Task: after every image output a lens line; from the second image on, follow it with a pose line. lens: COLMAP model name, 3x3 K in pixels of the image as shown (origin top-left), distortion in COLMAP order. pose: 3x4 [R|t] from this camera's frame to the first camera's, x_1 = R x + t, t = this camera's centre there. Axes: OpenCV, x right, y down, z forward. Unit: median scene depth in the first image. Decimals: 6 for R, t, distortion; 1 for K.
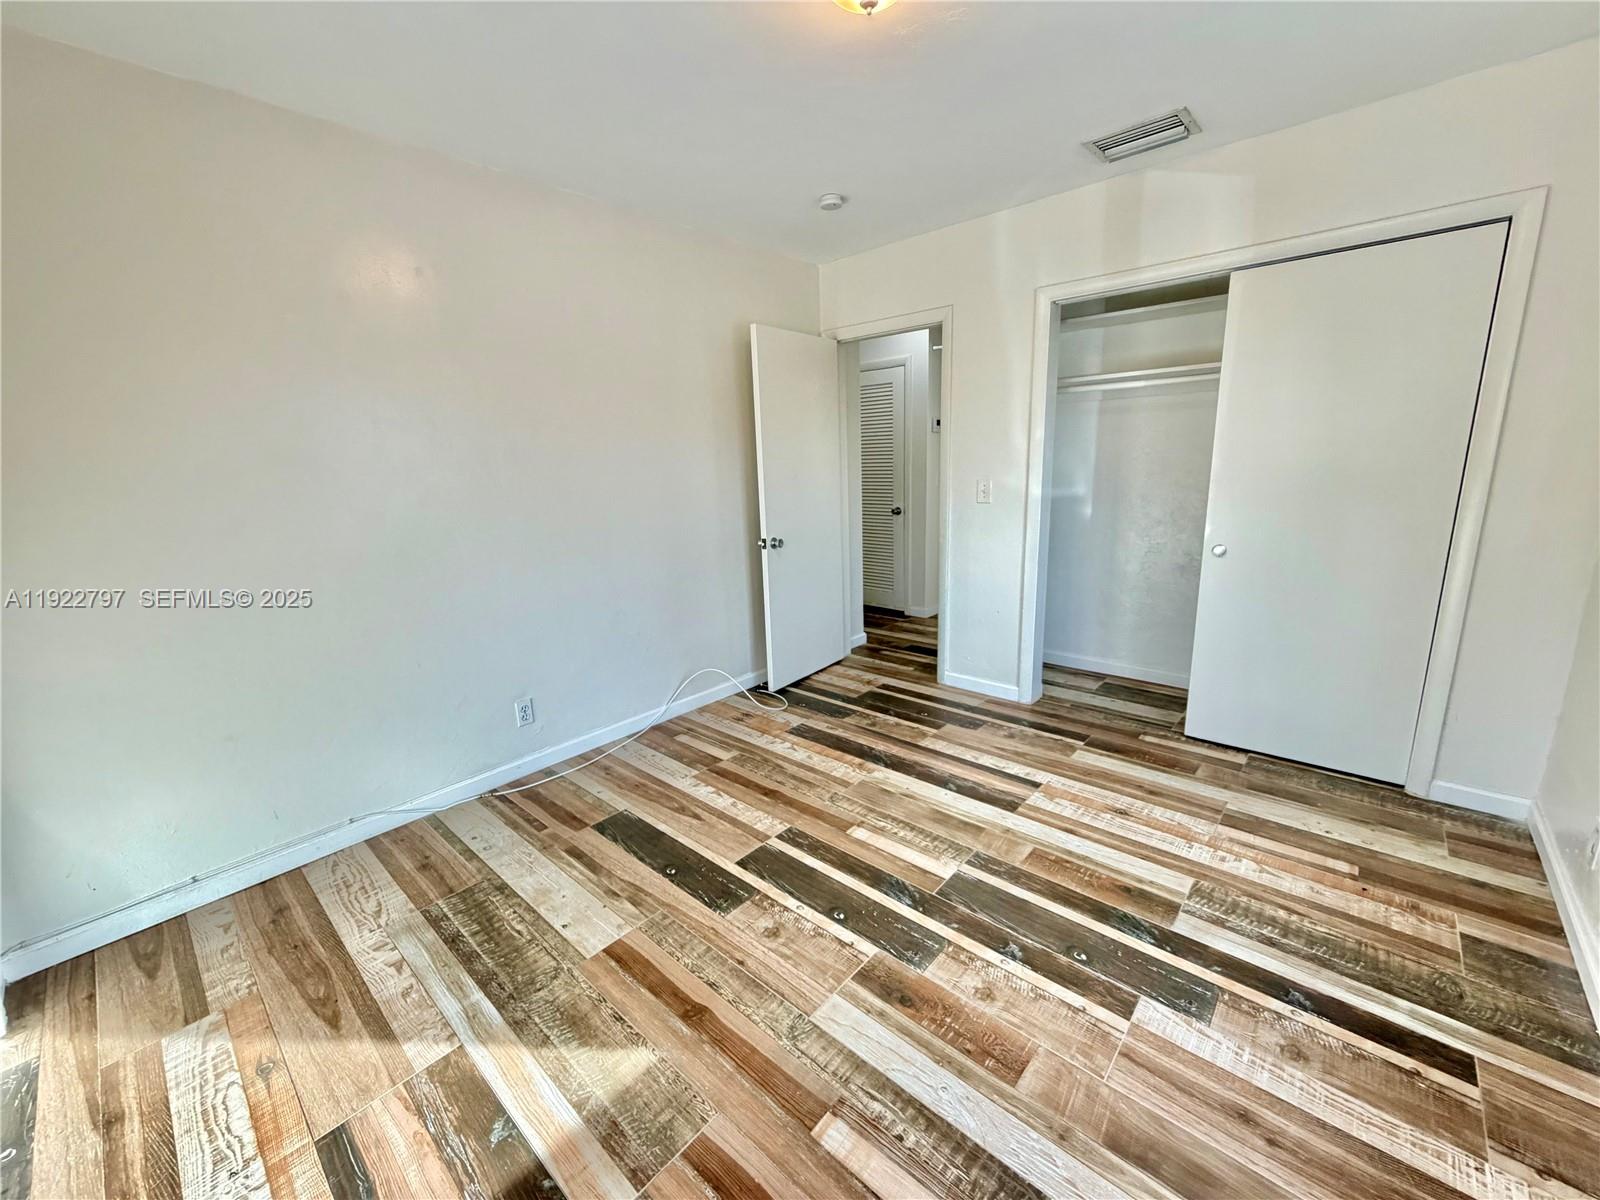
lens RADIAL K [[637.0, 0, 797.4], [0, 637.0, 597.8], [0, 0, 1]] dist [0.000162, -0.000152]
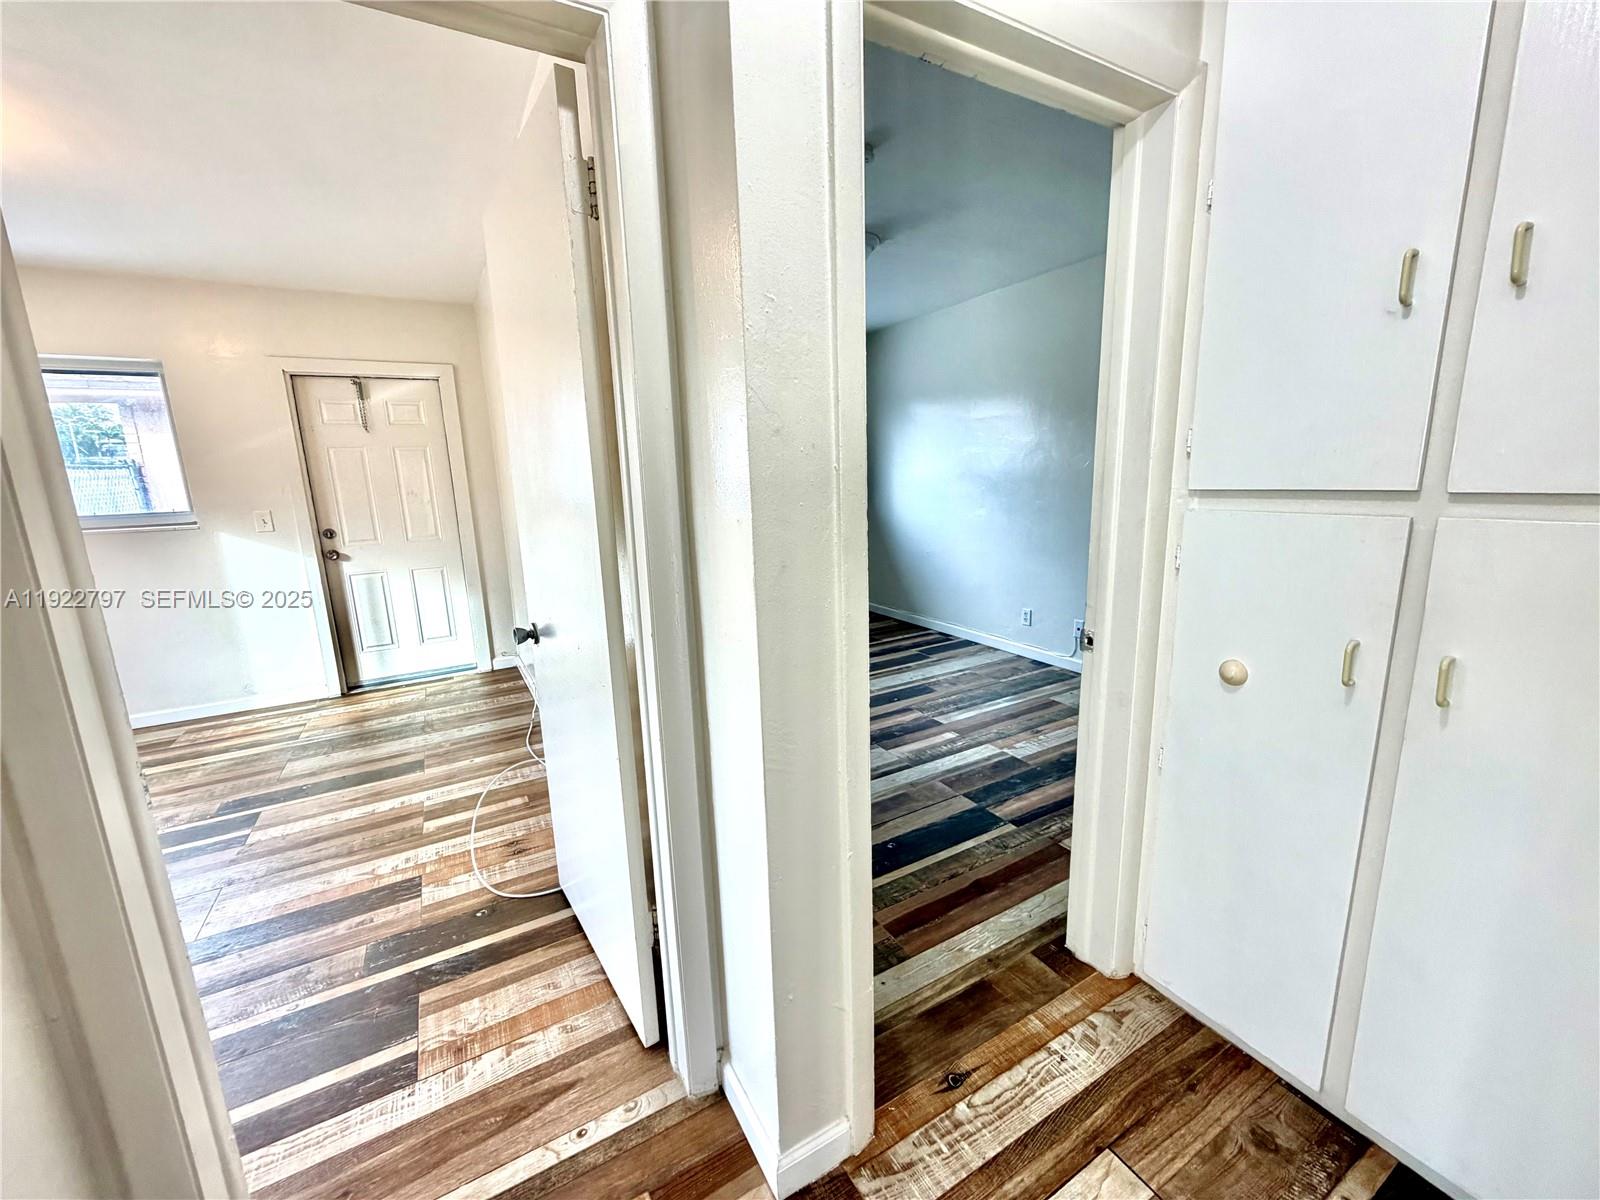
lens RADIAL K [[637.0, 0, 797.4], [0, 637.0, 597.8], [0, 0, 1]] dist [0.000162, -0.000152]
pose [[-0.315903, 0.231215, -0.920187, 0.655573], [-0.157792, 0.943543, 0.291254, -0.531979], [0.935578, 0.237207, -0.261584, 2.348639]]
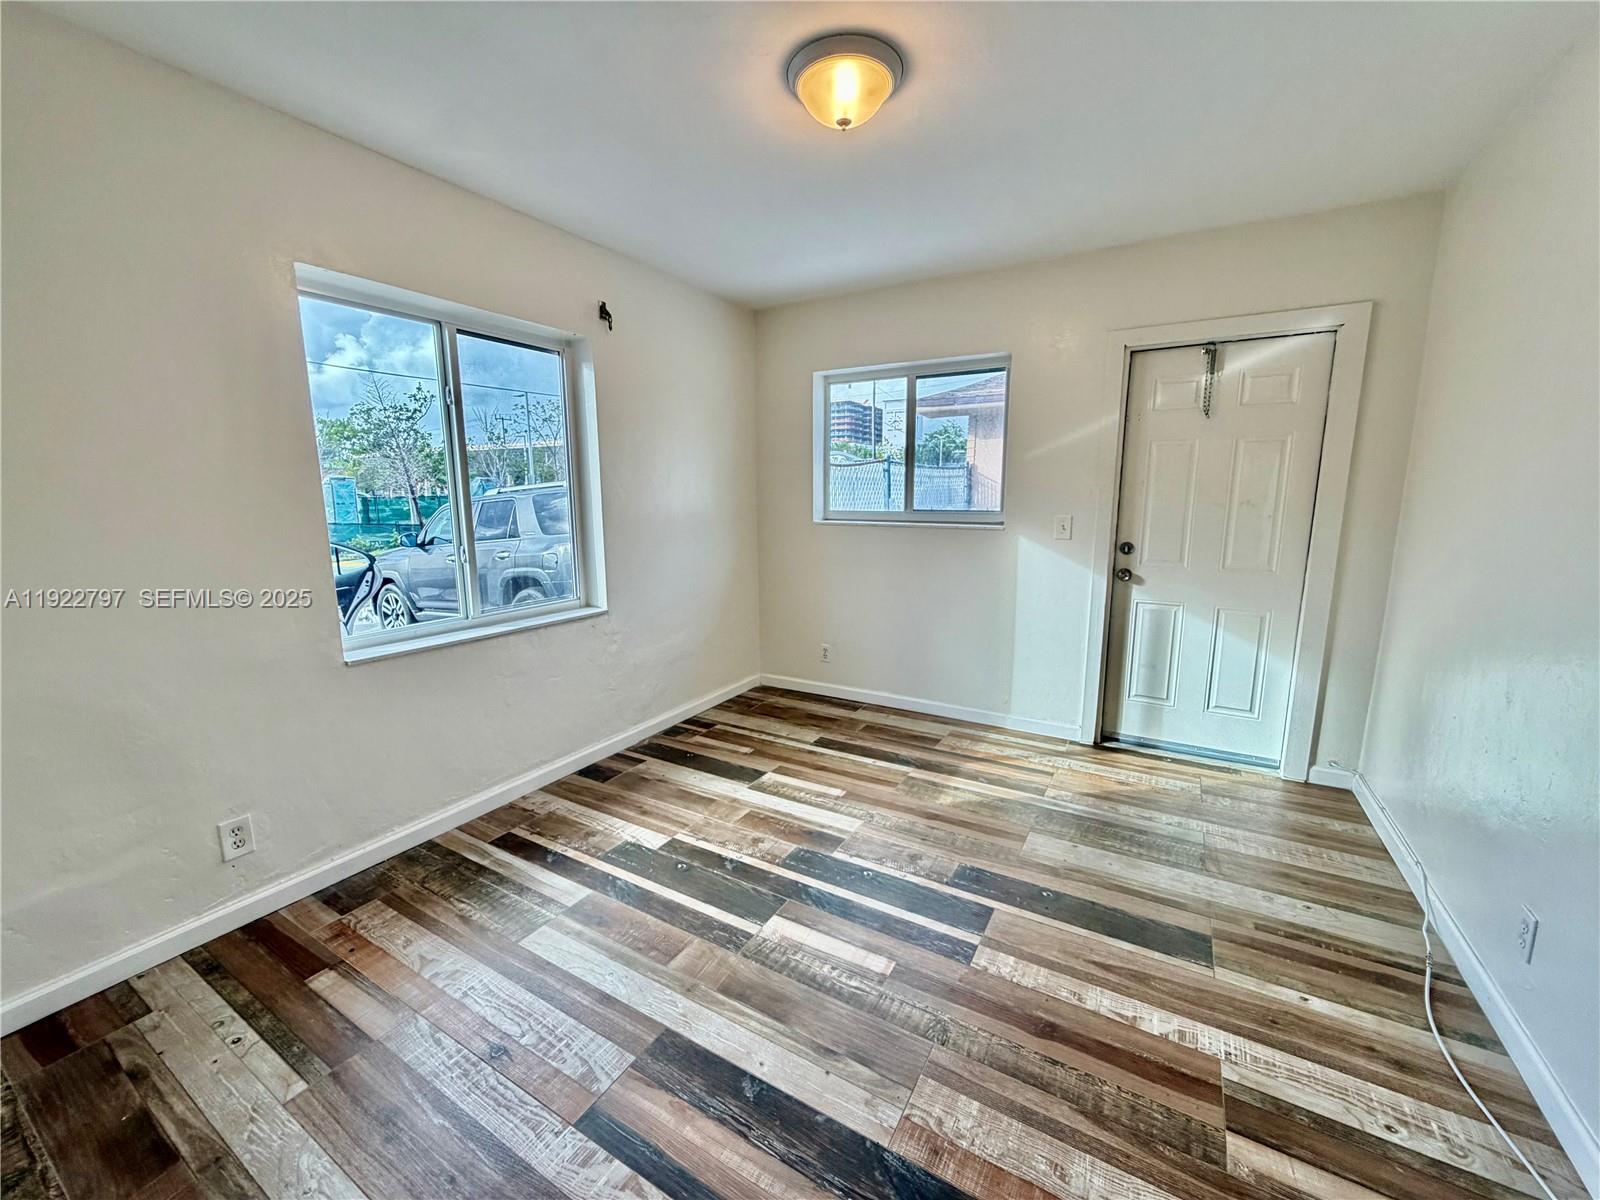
lens RADIAL K [[637.0, 0, 797.4], [0, 637.0, 597.8], [0, 0, 1]] dist [0.000162, -0.000152]
pose [[-0.980107, 0.070020, -0.185709, 0.353608], [-0.004635, 0.927368, 0.374123, -0.387717], [0.198416, 0.367541, -0.908595, 1.743646]]
